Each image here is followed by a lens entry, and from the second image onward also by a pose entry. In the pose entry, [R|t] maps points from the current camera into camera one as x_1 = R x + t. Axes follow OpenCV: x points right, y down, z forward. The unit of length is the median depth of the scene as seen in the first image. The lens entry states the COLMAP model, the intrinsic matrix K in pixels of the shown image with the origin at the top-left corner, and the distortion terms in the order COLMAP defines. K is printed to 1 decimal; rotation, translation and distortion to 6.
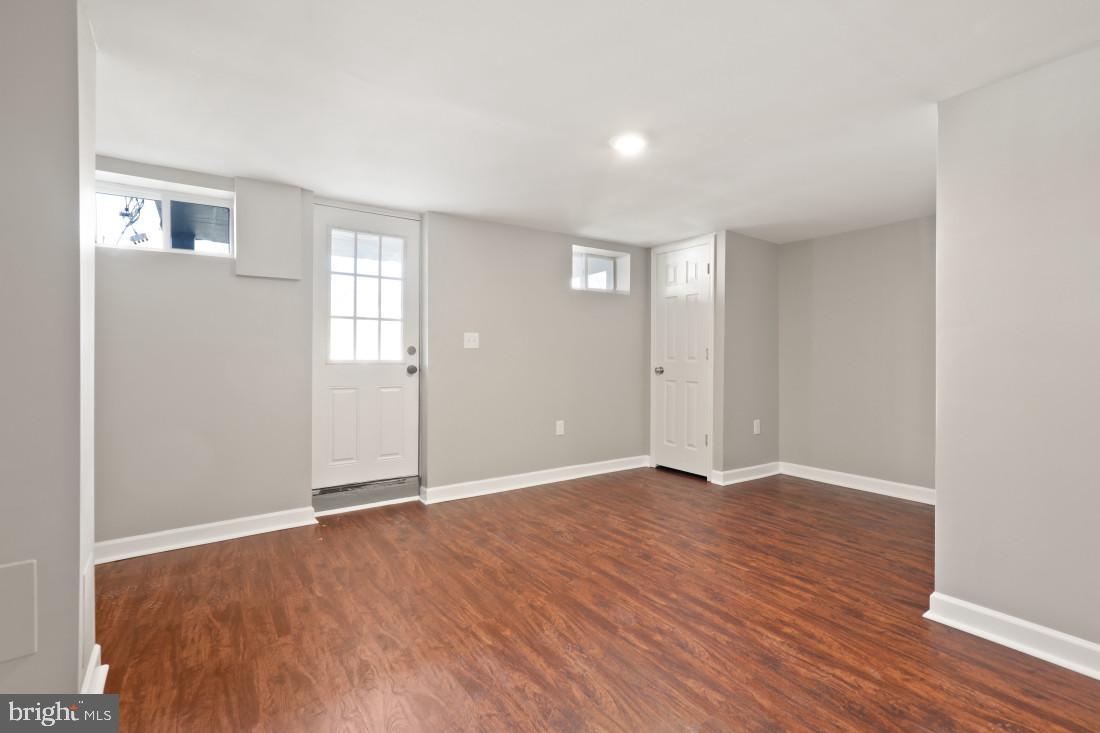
lens RADIAL K [[504.9, 0, 550.9], [0, 504.9, 356.9], [0, 0, 1]] dist [0.003924, 0.000270]
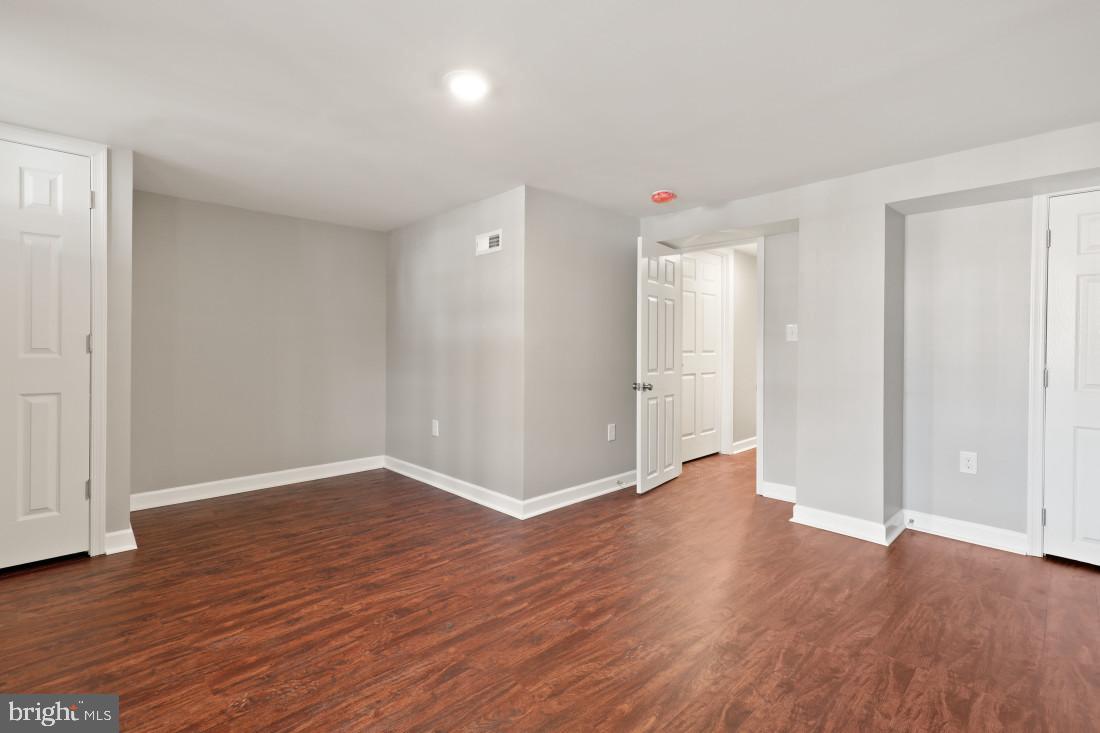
lens RADIAL K [[504.9, 0, 565.6], [0, 504.9, 349.0], [0, 0, 1]] dist [0.003924, 0.000270]
pose [[-0.170288, -0.009072, 0.985353, -0.841471], [-0.000171, 0.999958, 0.009177, -0.013395], [-0.985394, 0.001394, -0.170282, 1.234729]]
